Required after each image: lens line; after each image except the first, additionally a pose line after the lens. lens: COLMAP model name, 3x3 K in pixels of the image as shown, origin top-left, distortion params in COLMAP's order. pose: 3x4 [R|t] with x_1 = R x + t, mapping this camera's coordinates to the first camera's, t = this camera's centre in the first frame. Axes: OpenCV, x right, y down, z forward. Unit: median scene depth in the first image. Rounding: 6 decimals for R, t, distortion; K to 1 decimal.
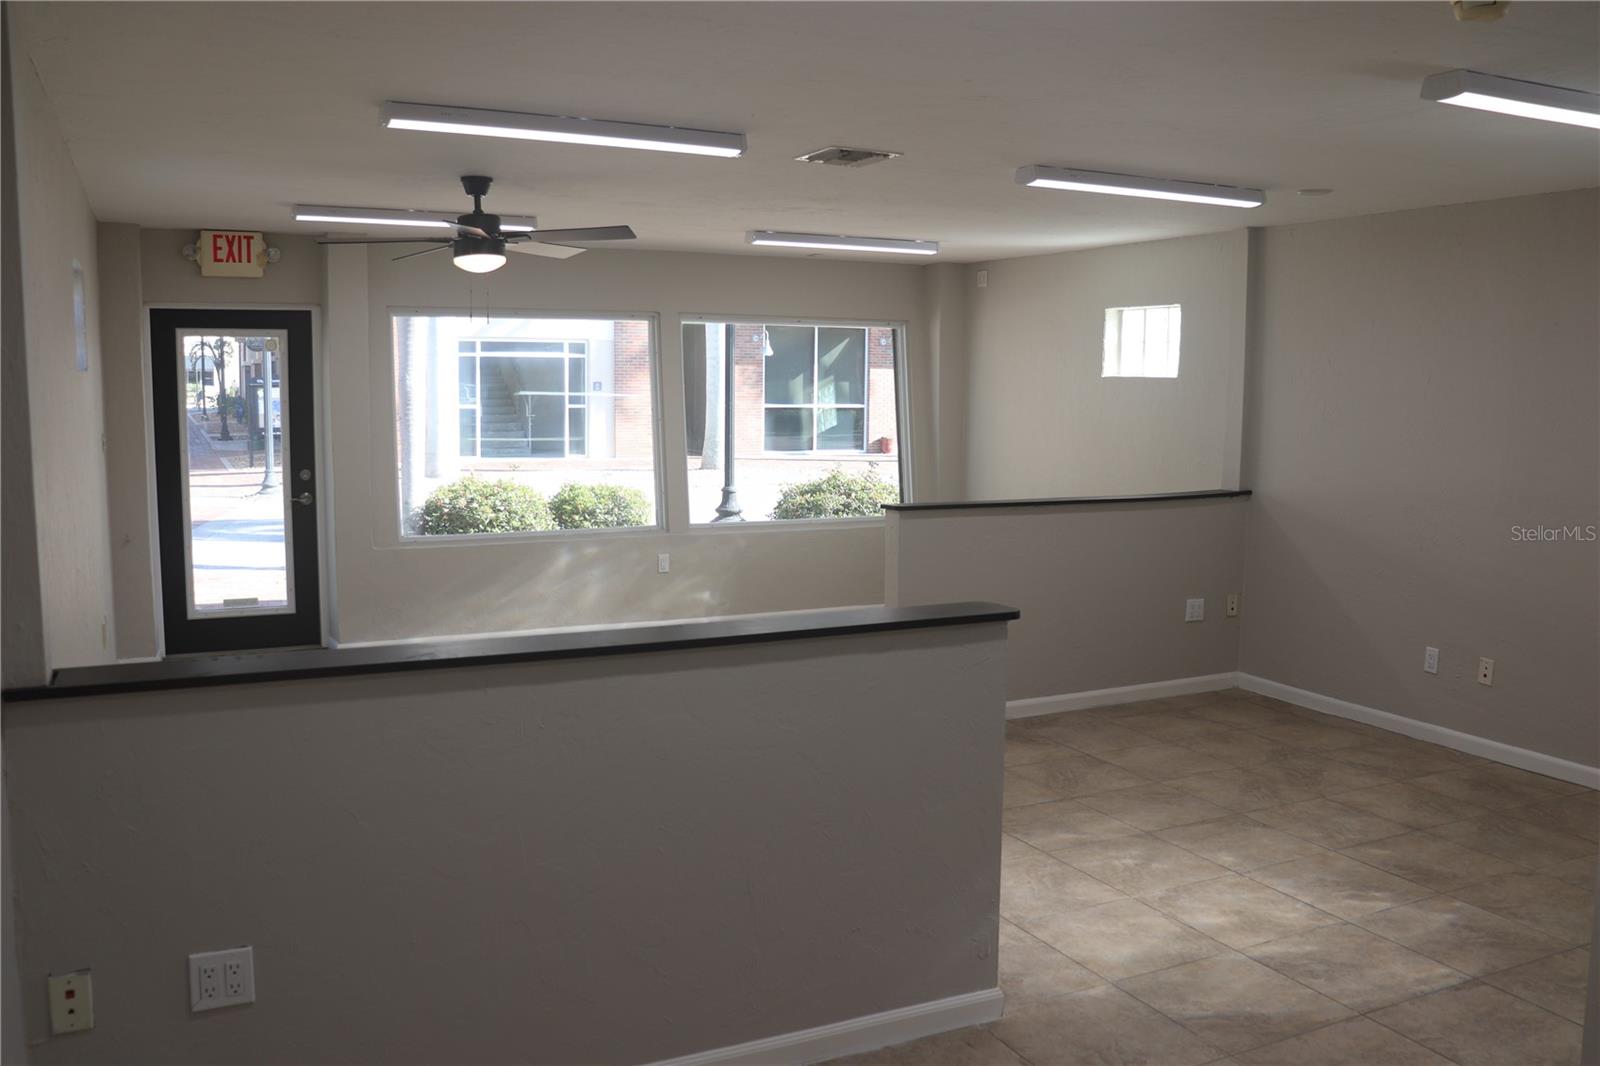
lens RADIAL K [[1420.3, 0, 800.0], [0, 1420.3, 533.0], [0, 0, 1]] dist [-0.066088, 0.007086]
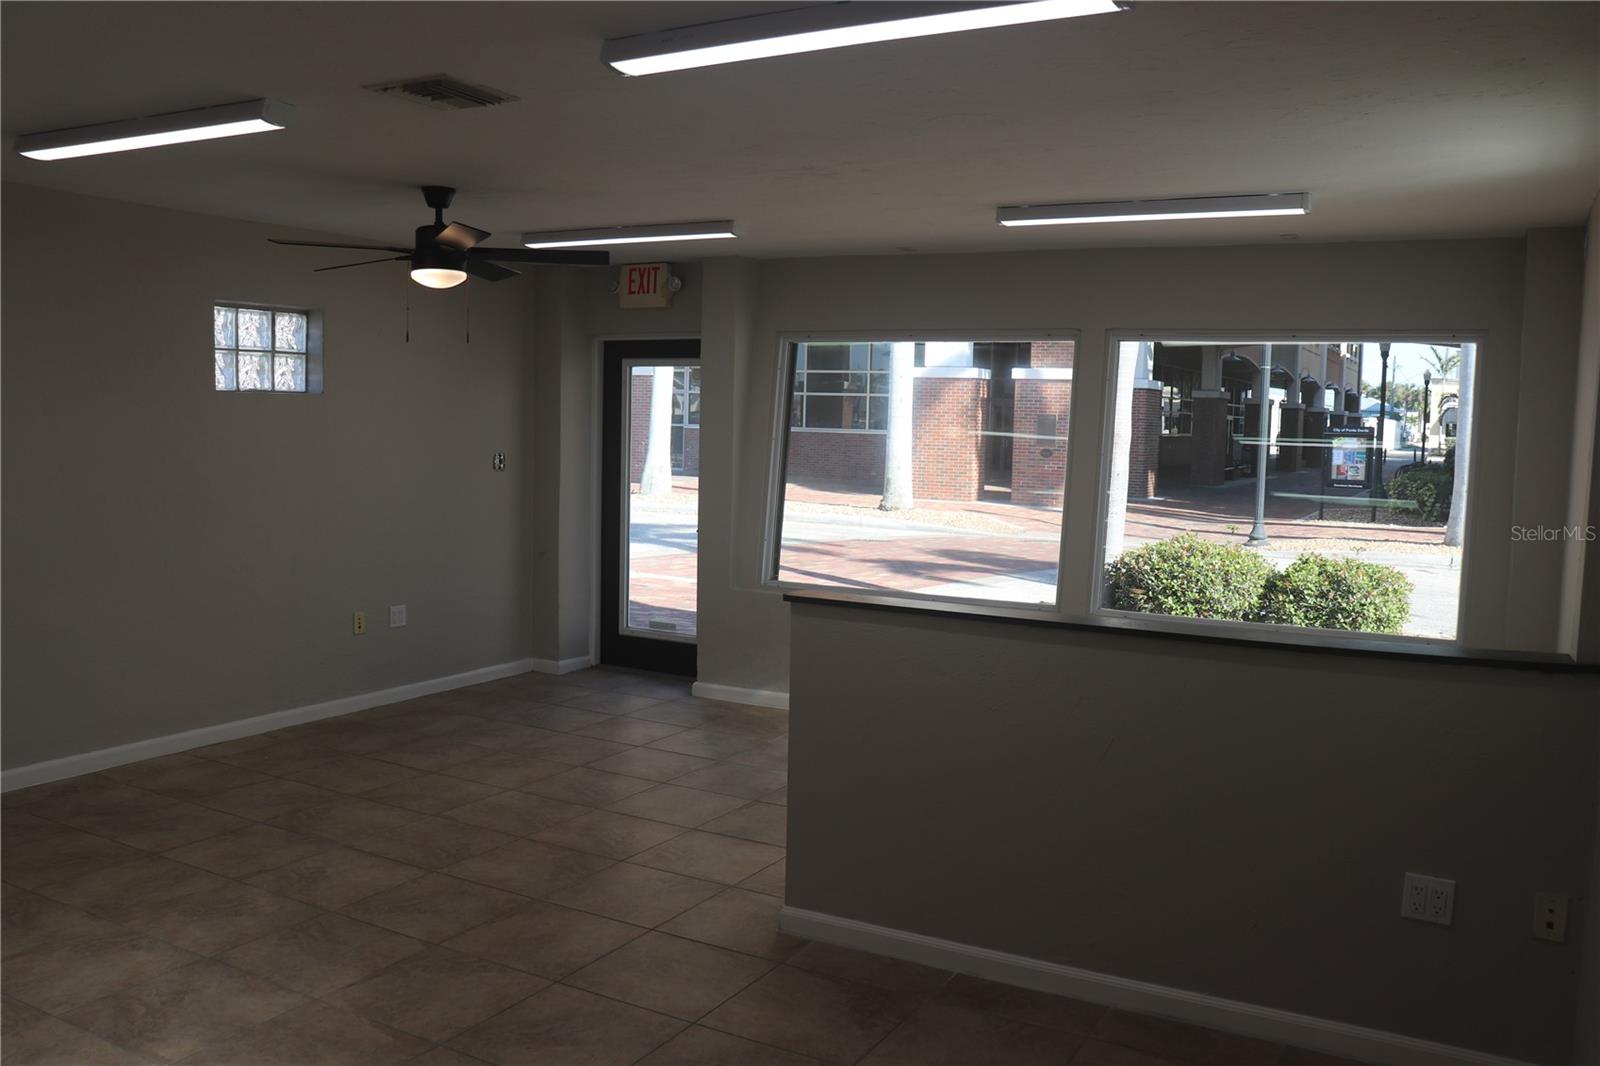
lens RADIAL K [[1420.3, 0, 800.0], [0, 1420.3, 533.0], [0, 0, 1]] dist [-0.066088, 0.007086]
pose [[0.532564, 0.078794, -0.842714, 0.729819], [-0.110454, 0.993613, 0.023101, -0.073813], [0.839151, 0.080778, 0.537866, 0.735687]]
